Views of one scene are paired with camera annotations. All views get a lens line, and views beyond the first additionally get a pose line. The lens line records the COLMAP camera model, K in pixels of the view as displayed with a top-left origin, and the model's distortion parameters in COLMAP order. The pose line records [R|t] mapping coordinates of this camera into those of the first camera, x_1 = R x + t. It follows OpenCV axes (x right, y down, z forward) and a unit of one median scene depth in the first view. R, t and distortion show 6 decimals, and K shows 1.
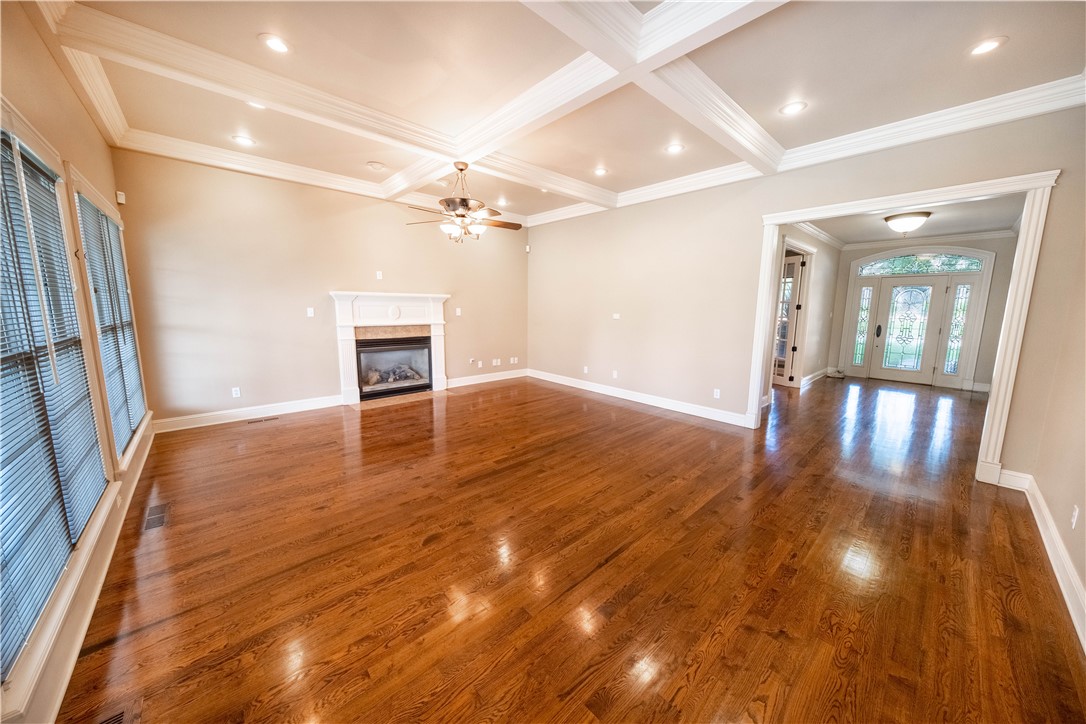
lens RADIAL K [[368.5, 0, 560.3], [0, 368.5, 358.4], [0, 0, 1]] dist [0.011763, -0.000031]
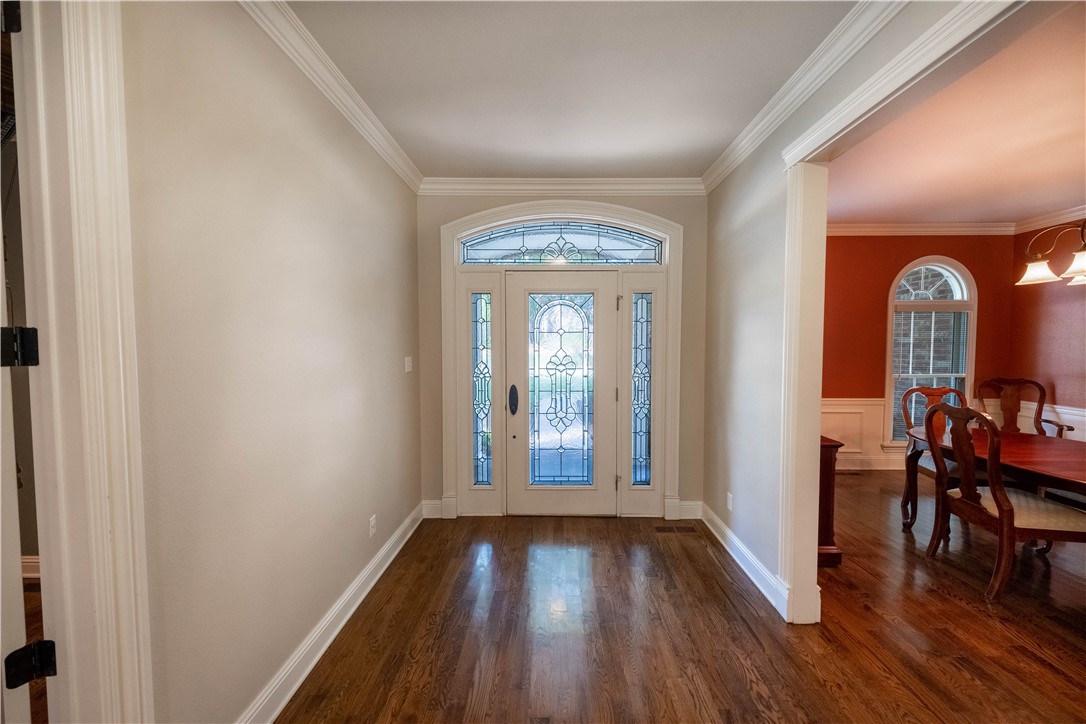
lens RADIAL K [[373.6, 0, 551.0], [0, 373.6, 357.0], [0, 0, 1]] dist [0.001731, -0.000075]
pose [[0.694107, -0.040932, 0.718707, 0.580887], [0.109744, 0.992729, -0.049450, -0.089259], [-0.711457, 0.113198, 0.693552, 0.668831]]
